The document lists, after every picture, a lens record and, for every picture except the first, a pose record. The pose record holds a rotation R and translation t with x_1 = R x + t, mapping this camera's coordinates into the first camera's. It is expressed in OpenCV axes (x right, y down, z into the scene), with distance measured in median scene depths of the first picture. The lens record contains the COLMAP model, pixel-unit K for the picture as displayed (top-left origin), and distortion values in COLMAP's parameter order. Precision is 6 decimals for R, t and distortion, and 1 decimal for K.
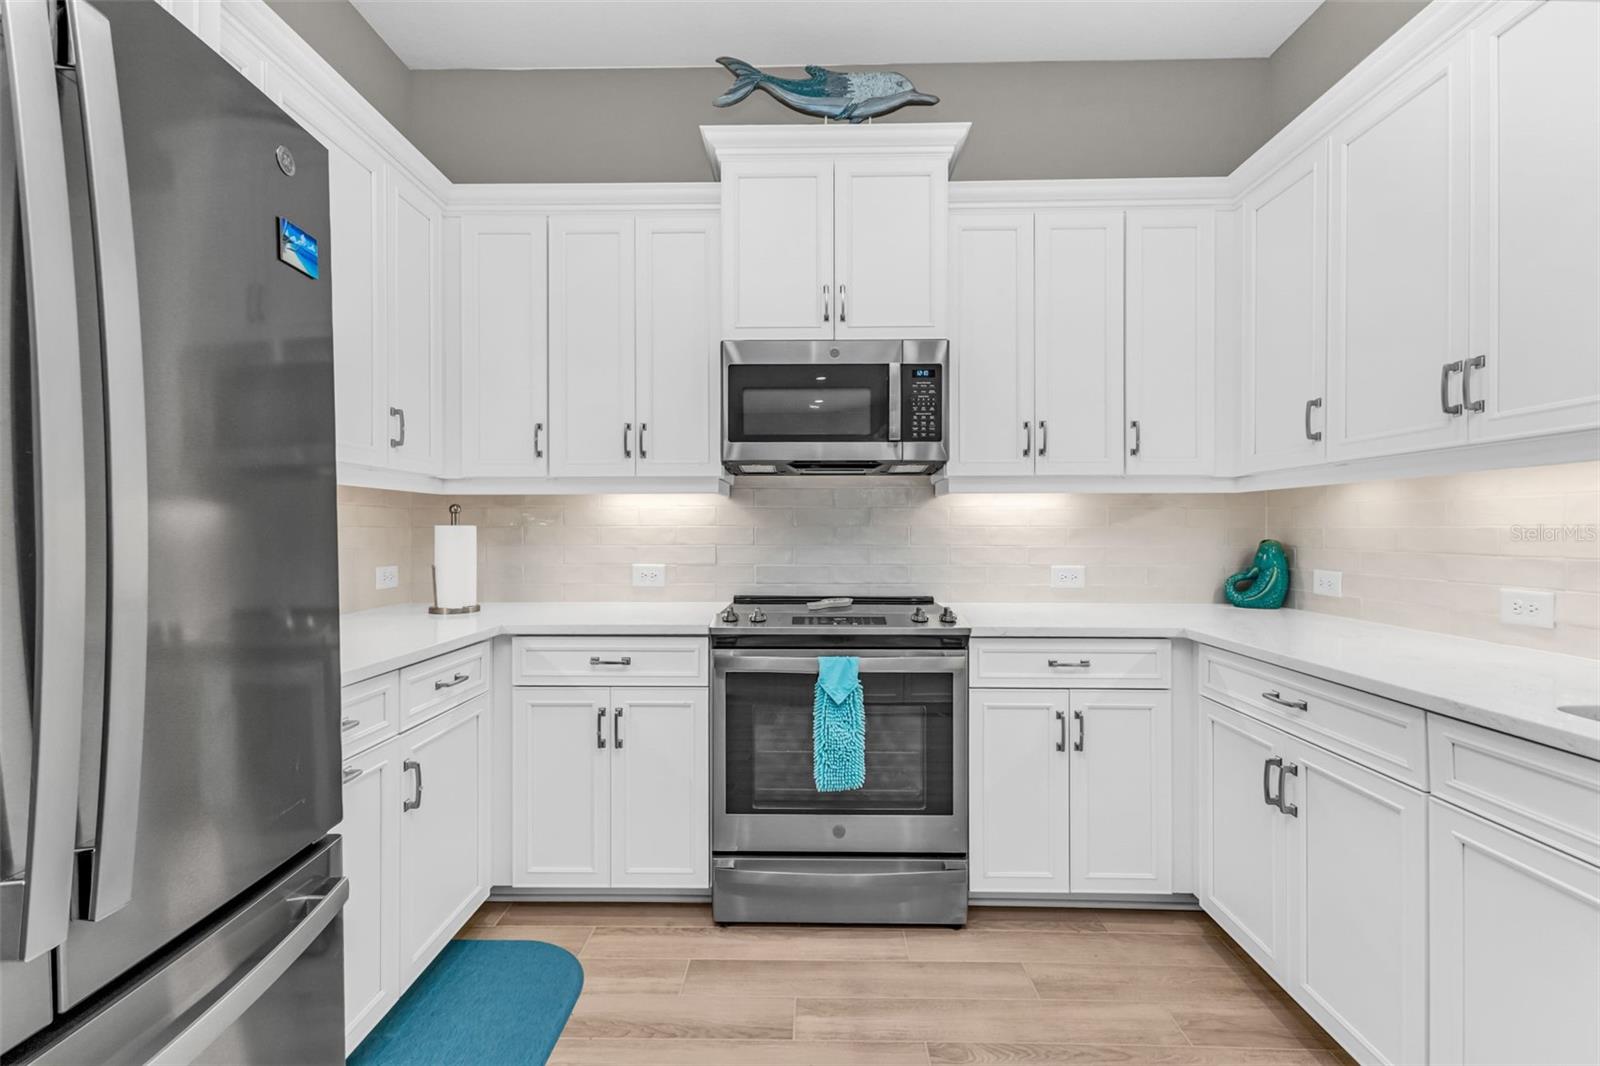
lens RADIAL K [[715.7, 0, 814.8], [0, 715.7, 529.9], [0, 0, 1]] dist [0.011264, -0.000950]
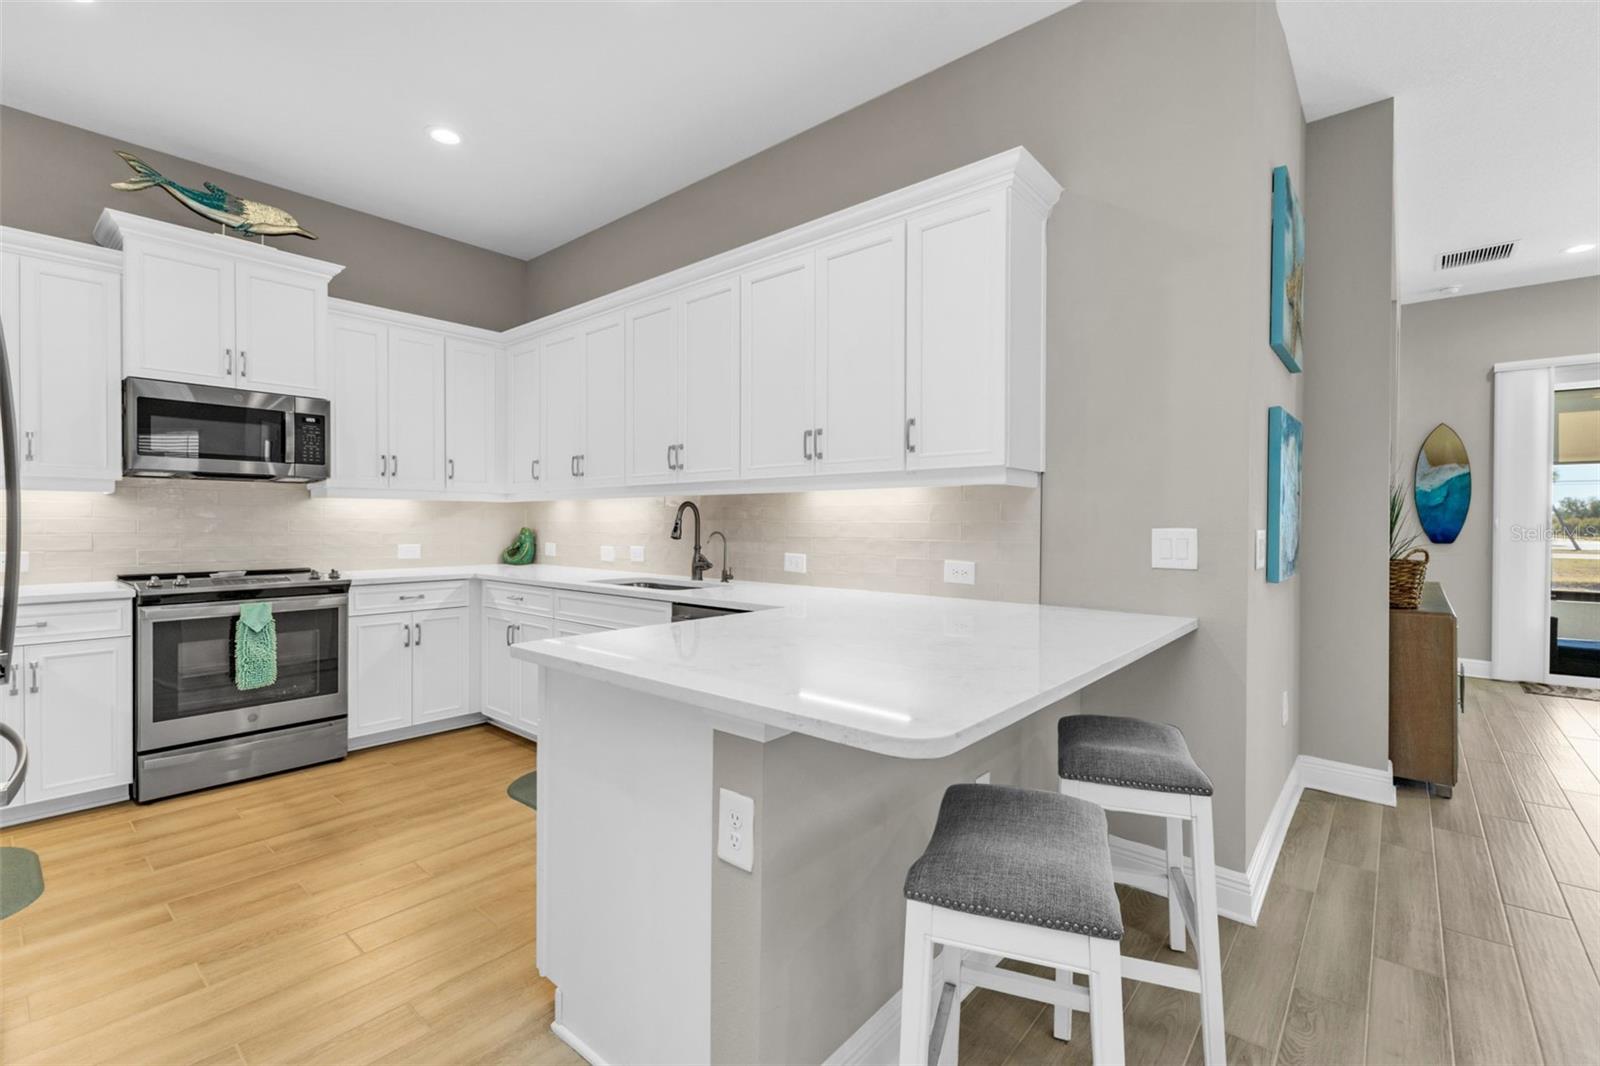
lens RADIAL K [[715.7, 0, 783.8], [0, 715.7, 527.3], [0, 0, 1]] dist [0.011264, -0.000950]
pose [[0.669728, -0.002631, 0.742602, -0.335391], [-0.002610, 0.999979, 0.005897, 0.000689], [-0.742602, -0.005887, 0.669707, -0.840665]]
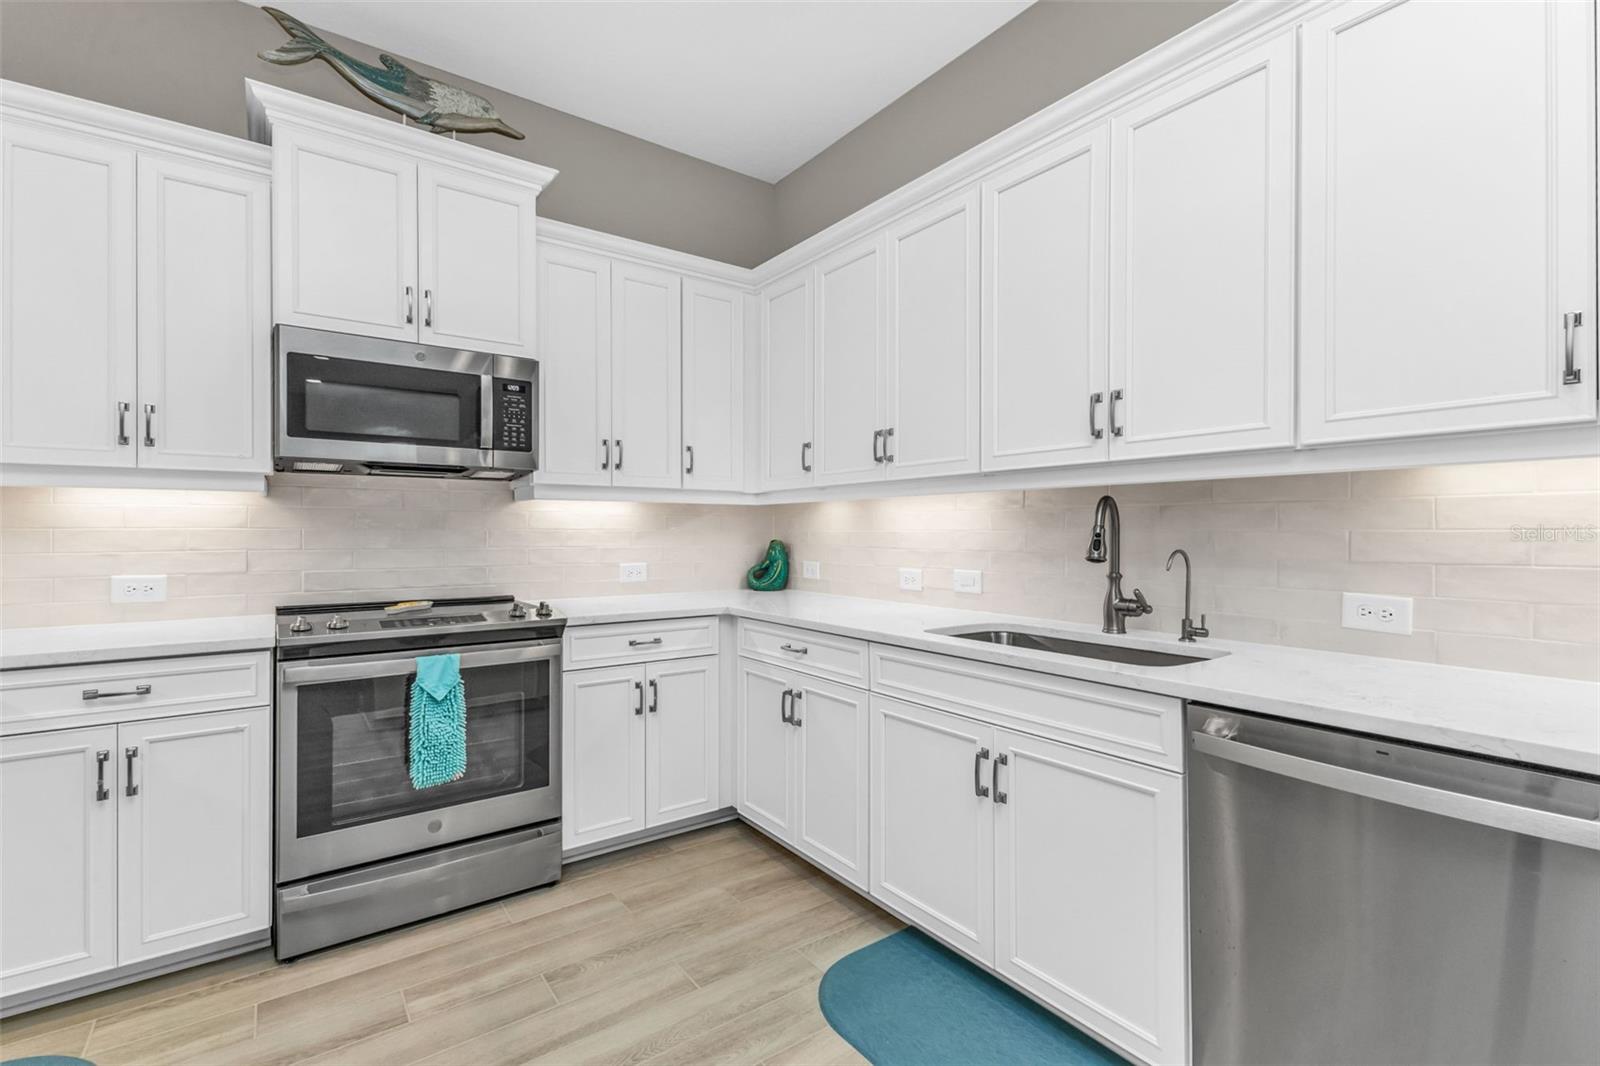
lens RADIAL K [[715.7, 0, 810.3], [0, 715.7, 530.0], [0, 0, 1]] dist [0.011264, -0.000950]
pose [[0.801166, 0.001594, 0.598440, -0.145921], [0.000392, 0.999995, -0.003188, -0.000655], [-0.598442, 0.002788, 0.801162, -0.142810]]
